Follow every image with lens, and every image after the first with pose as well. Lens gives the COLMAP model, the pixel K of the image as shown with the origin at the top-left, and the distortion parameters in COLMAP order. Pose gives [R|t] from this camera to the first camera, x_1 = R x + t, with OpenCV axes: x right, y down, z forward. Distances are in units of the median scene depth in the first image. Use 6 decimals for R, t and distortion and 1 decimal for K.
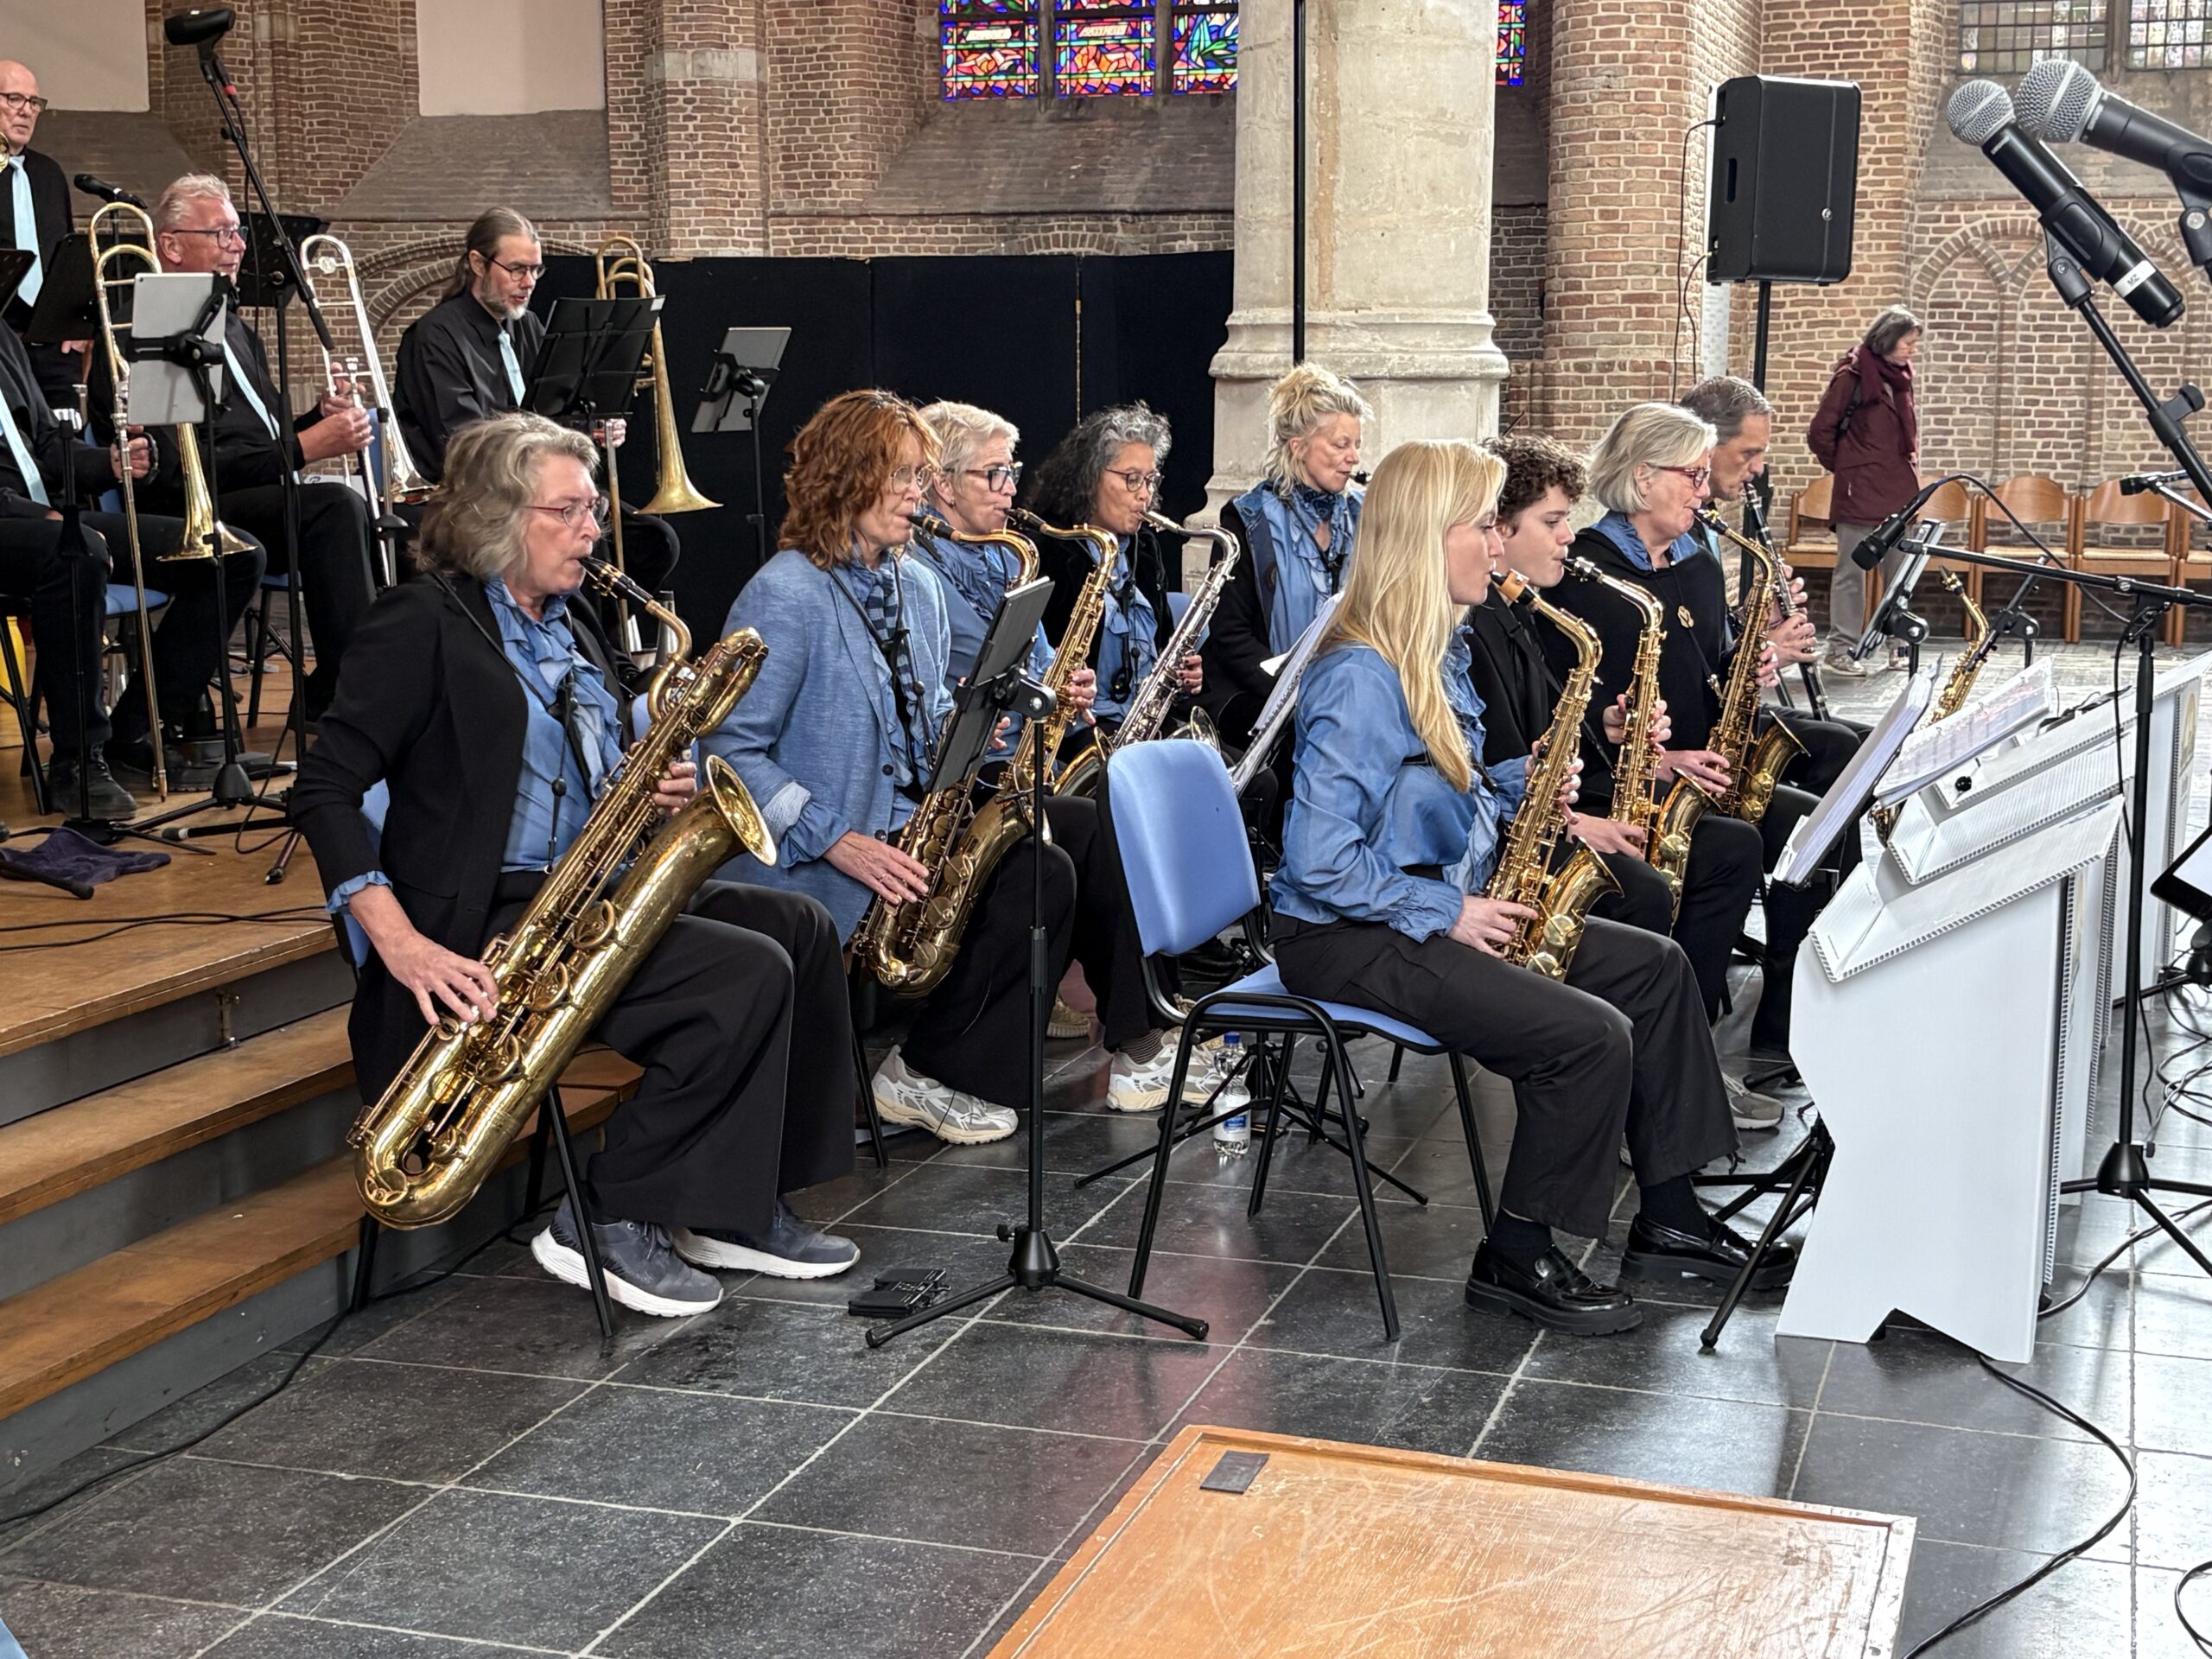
lens RADIAL K [[3182.3, 0, 1089.9], [0, 3182.3, 833.4], [0, 0, 1]] dist [0.010973, 0.000000]
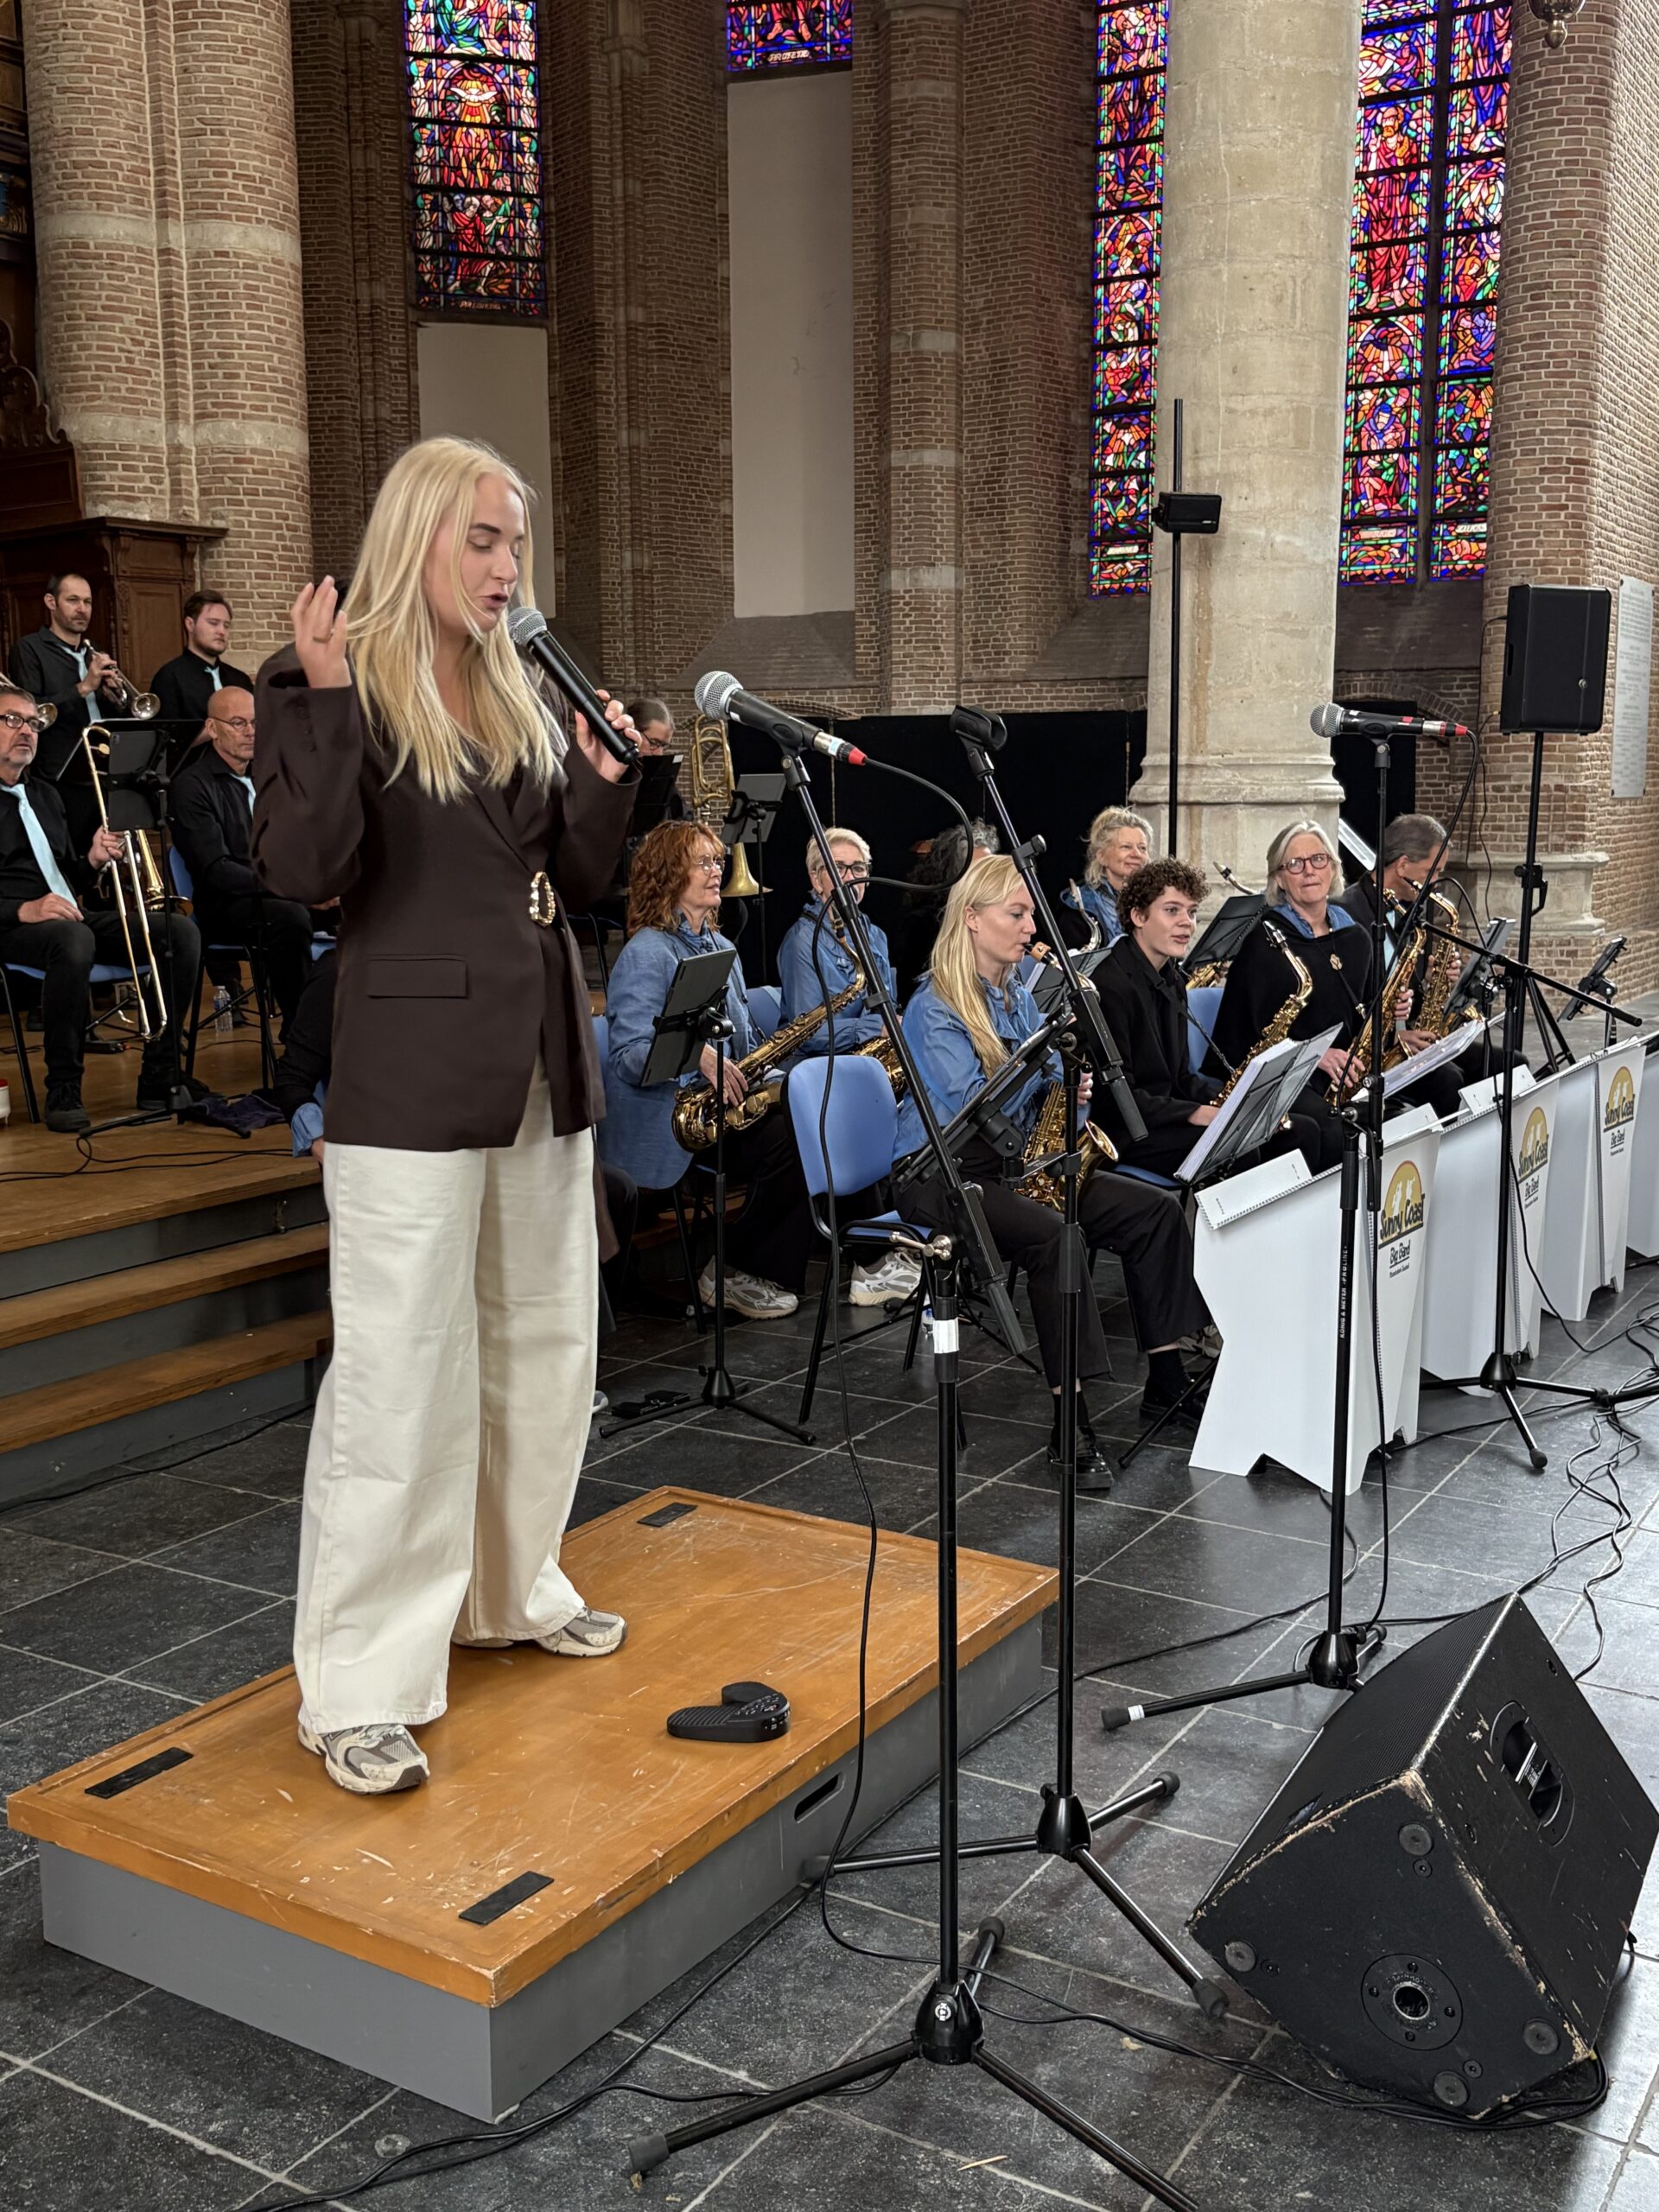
lens RADIAL K [[2300.7, 0, 803.9], [0, 2300.7, 1138.5], [0, 0, 1]] dist [0.036553, 0.000000]
pose [[0.972424, 0.030894, -0.231164, 0.076529], [-0.028847, 0.999509, 0.012228, -0.000668], [0.231429, -0.005223, 0.972838, -0.021357]]
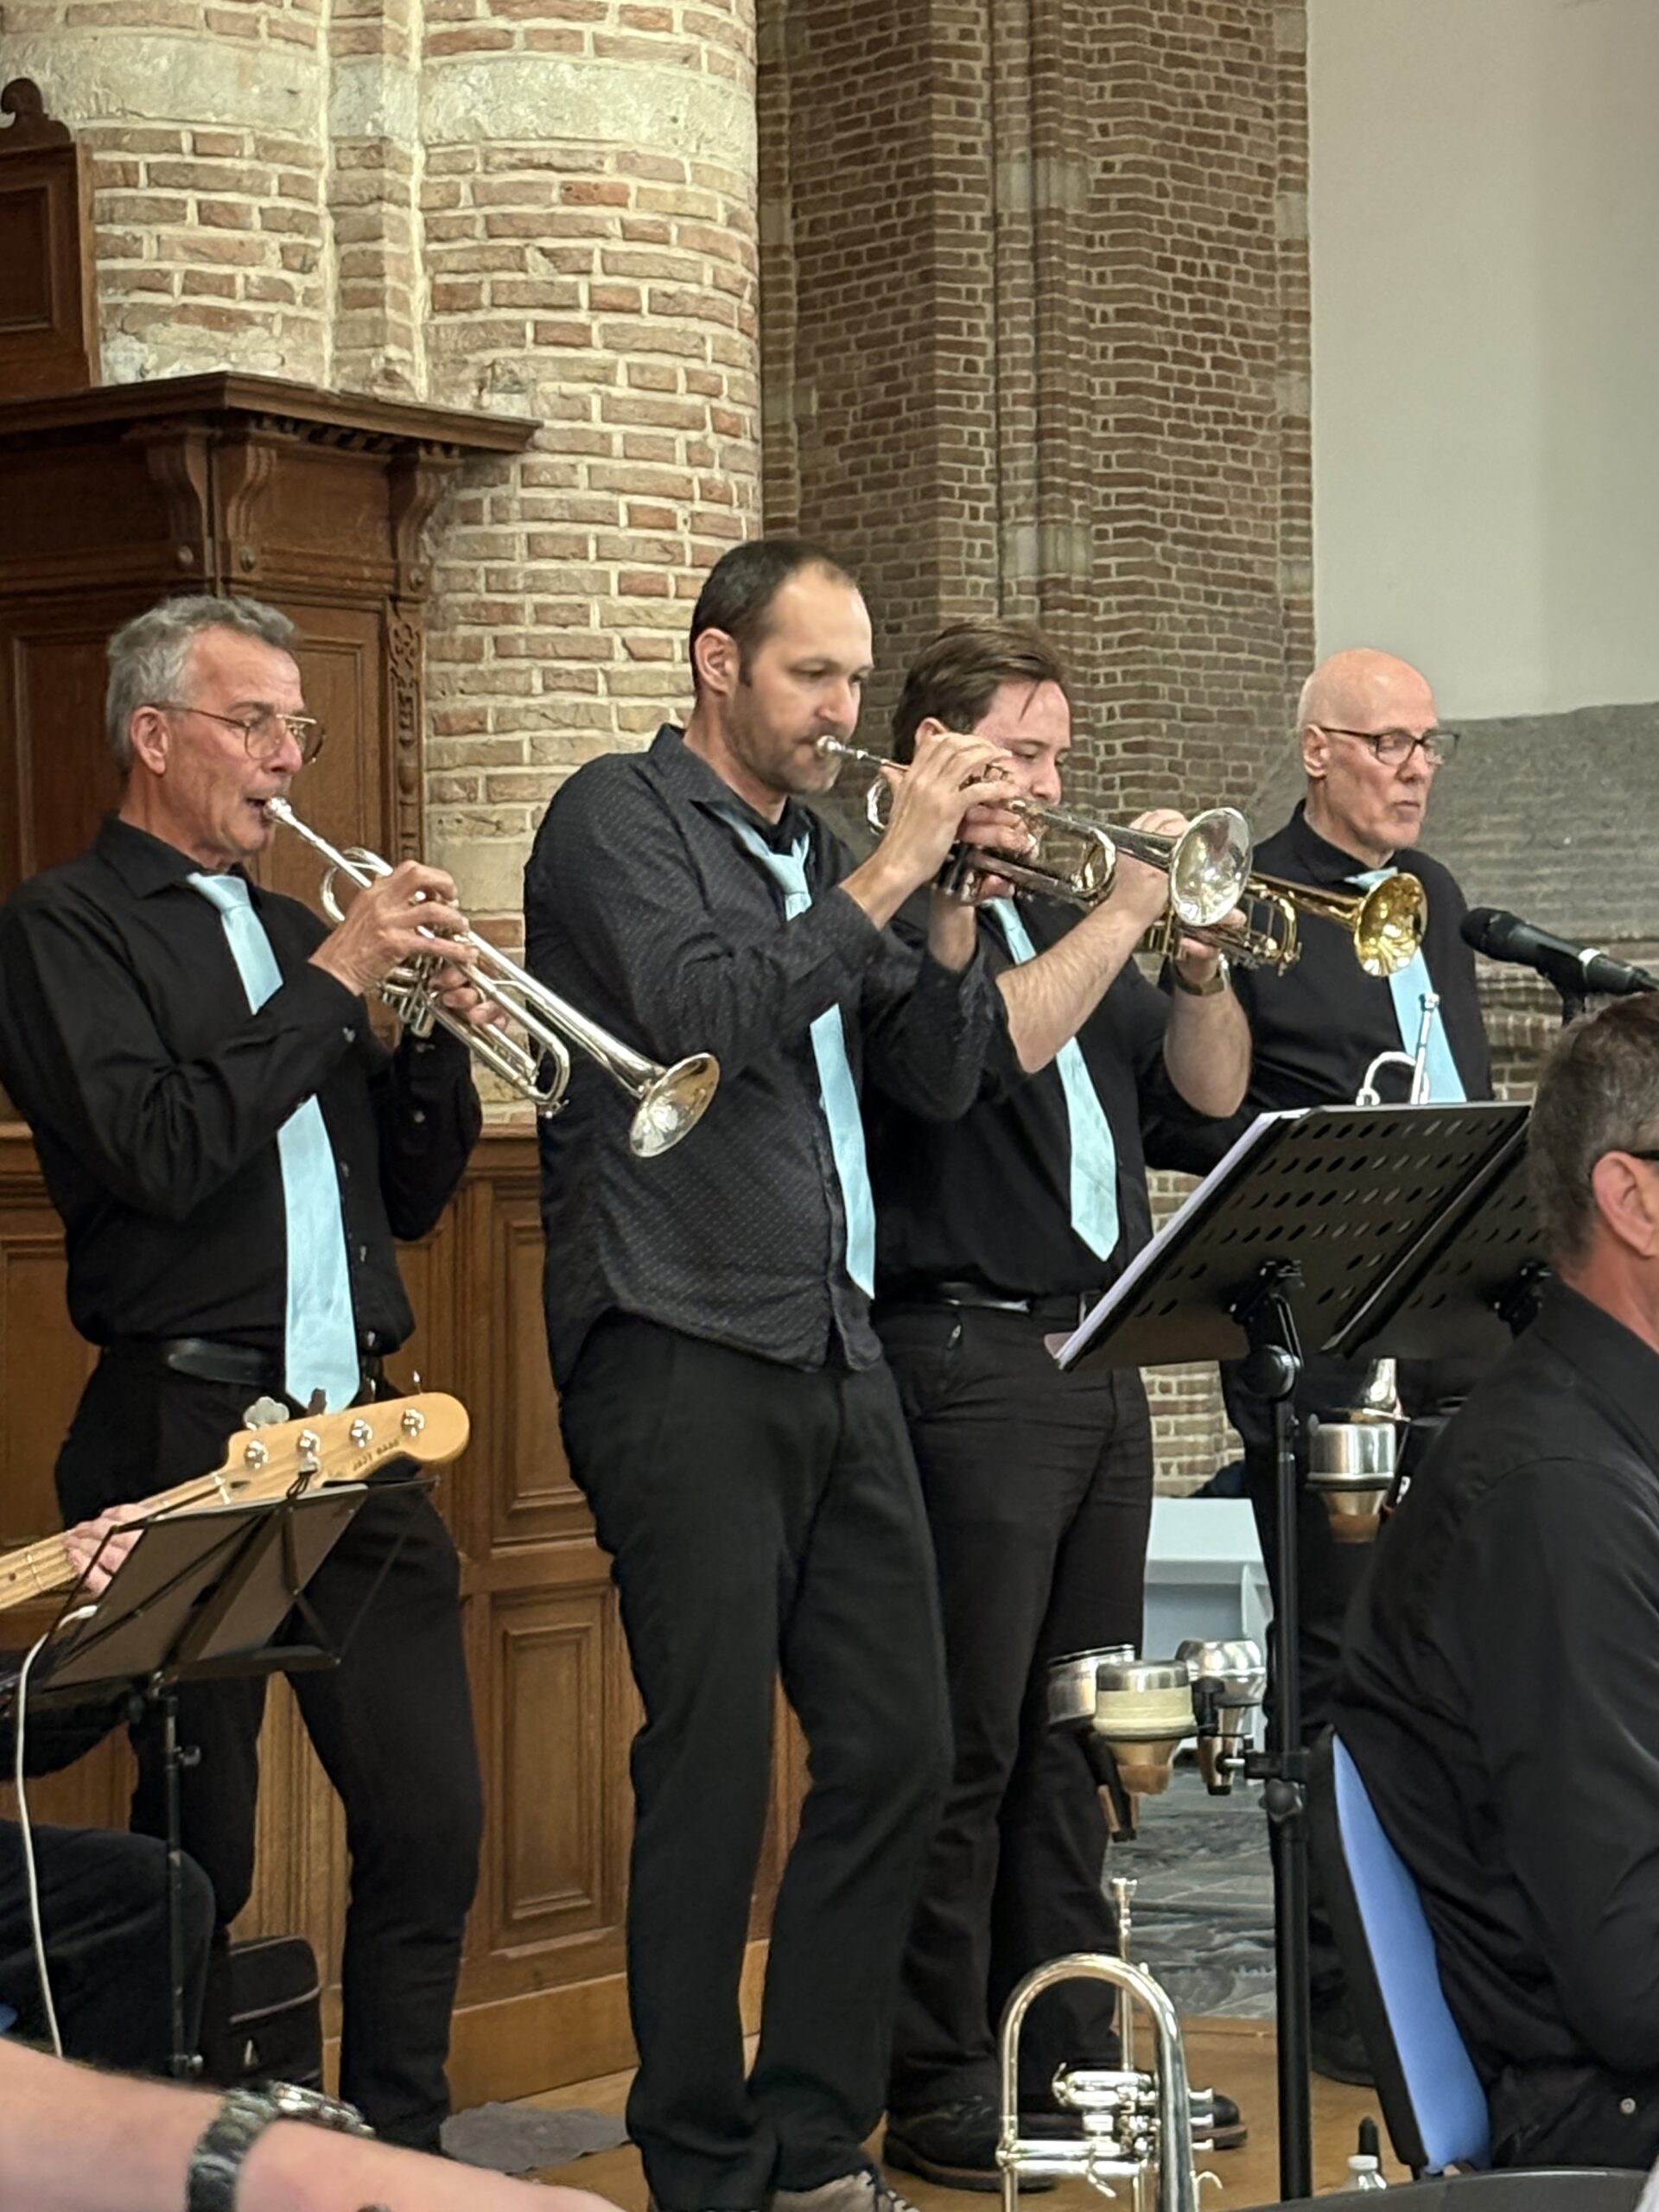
lens RADIAL K [[6209.5, 0, 826.7], [0, 6209.5, 1115.7], [0, 0, 1]] dist [0.327678, 0.000000]
pose [[0.988671, -0.013775, -0.149462, -0.153583], [-0.008887, 0.988661, -0.149905, -0.030290], [0.149832, 0.149535, 0.977338, 0.099986]]
